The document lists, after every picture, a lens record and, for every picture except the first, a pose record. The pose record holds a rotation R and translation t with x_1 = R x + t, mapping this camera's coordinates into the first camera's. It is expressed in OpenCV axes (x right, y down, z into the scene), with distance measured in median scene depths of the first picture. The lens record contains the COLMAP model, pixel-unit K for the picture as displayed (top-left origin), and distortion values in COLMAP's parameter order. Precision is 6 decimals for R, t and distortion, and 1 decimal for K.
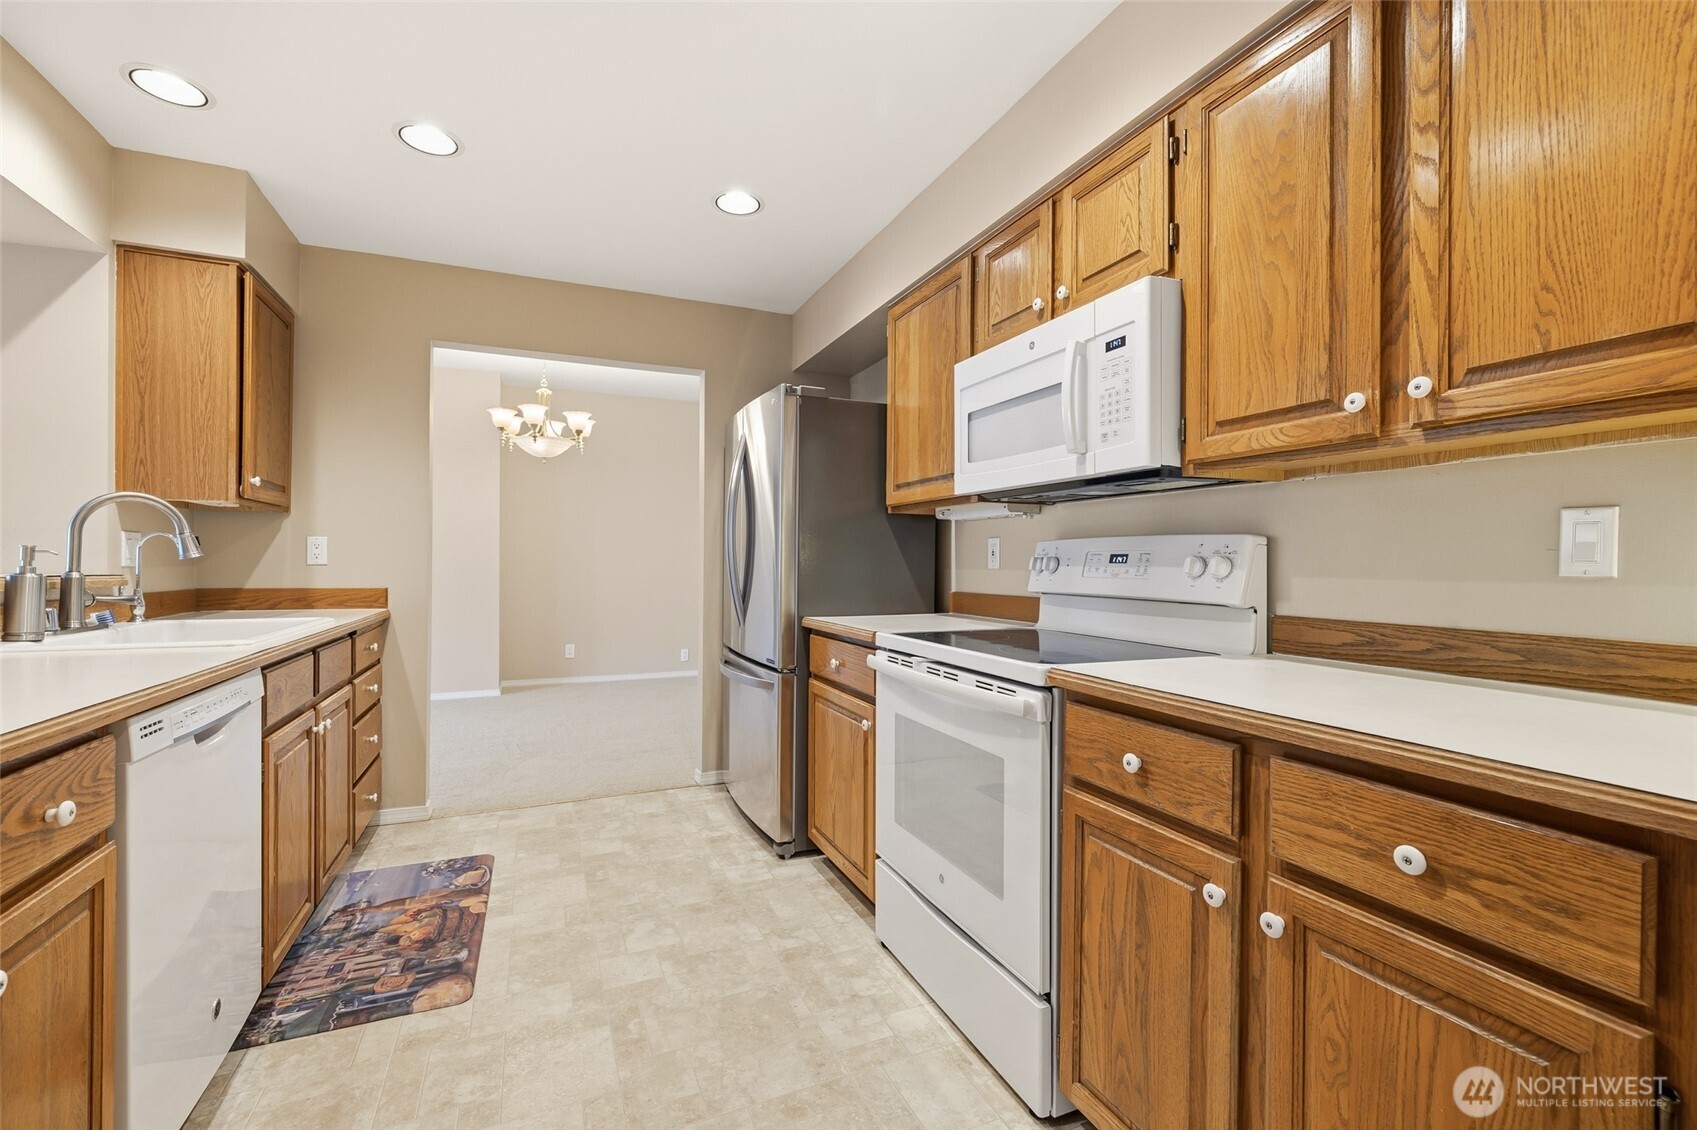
lens RADIAL K [[710.8, 0, 845.7], [0, 710.8, 558.7], [0, 0, 1]] dist [0.000481, 0.000294]
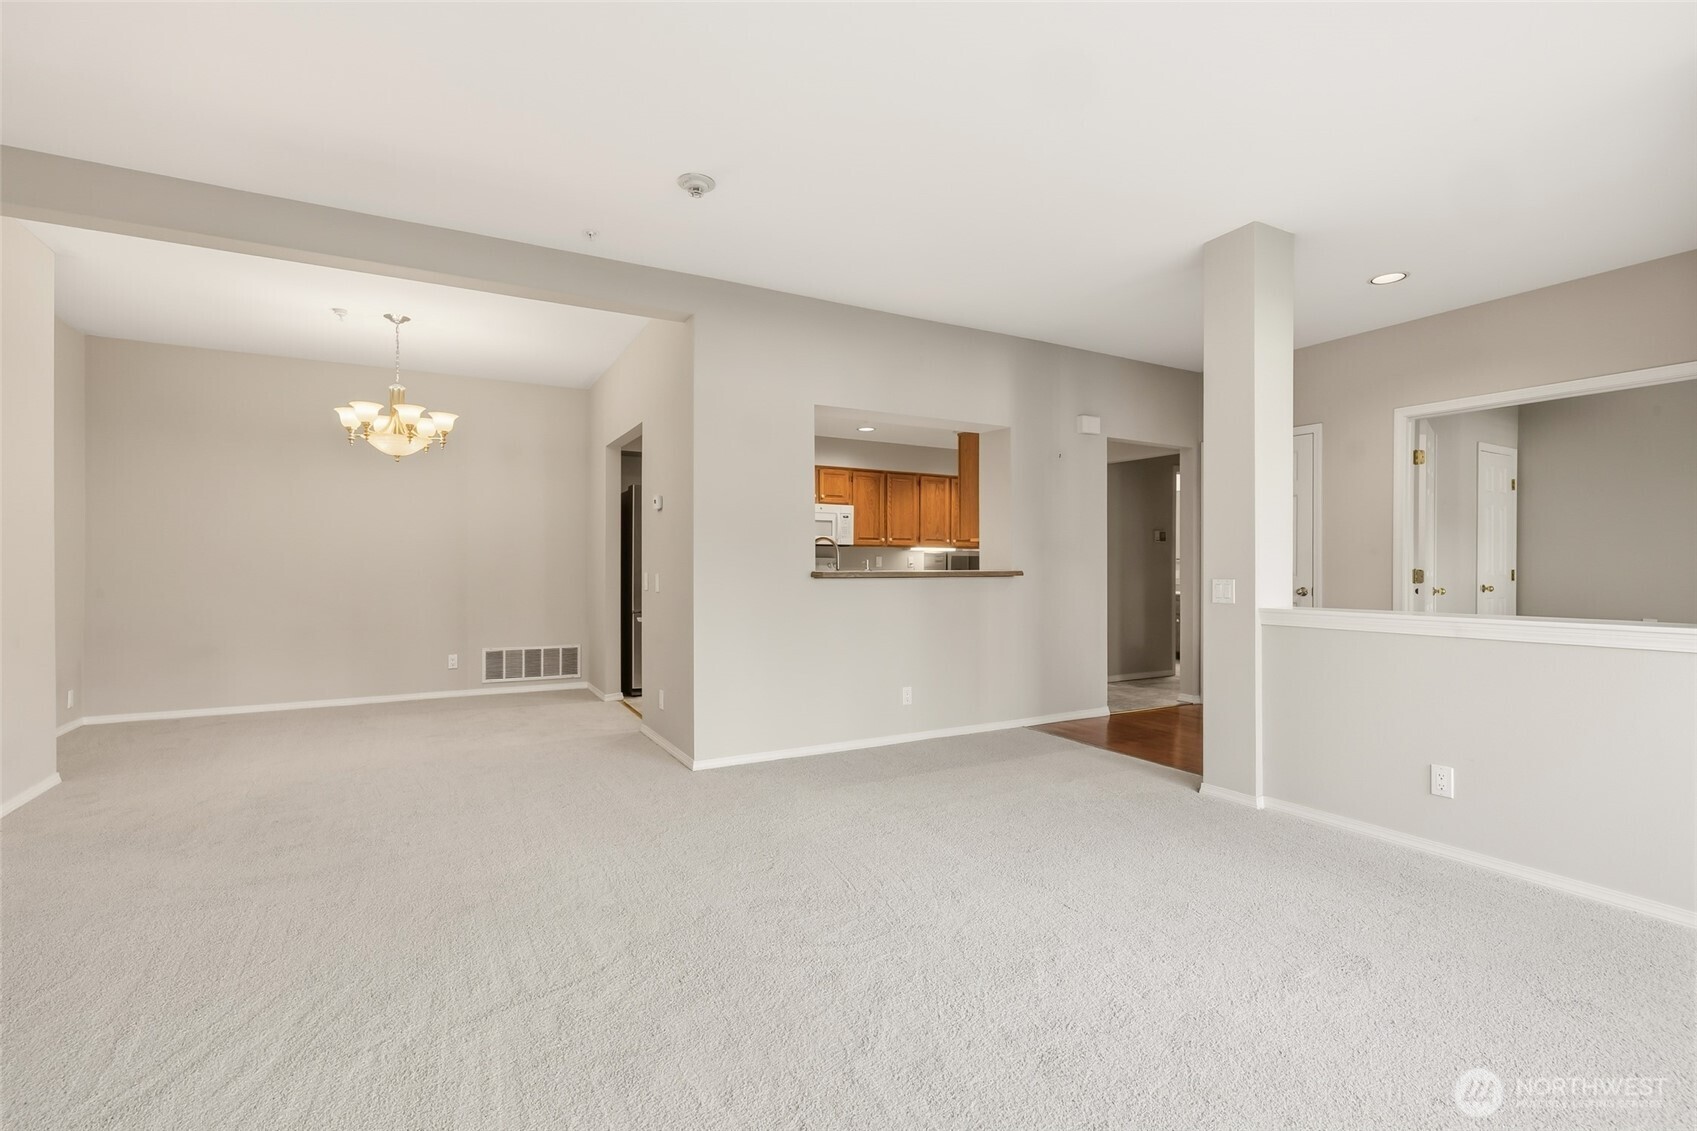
lens RADIAL K [[756.3, 0, 848.5], [0, 756.3, 565.5], [0, 0, 1]] dist [-0.008428, 0.000167]
pose [[-0.115165, 0.000703, 0.993346, -4.871211], [-0.003589, 0.999993, -0.001124, 0.017771], [-0.993340, -0.003695, -0.115162, 1.691527]]
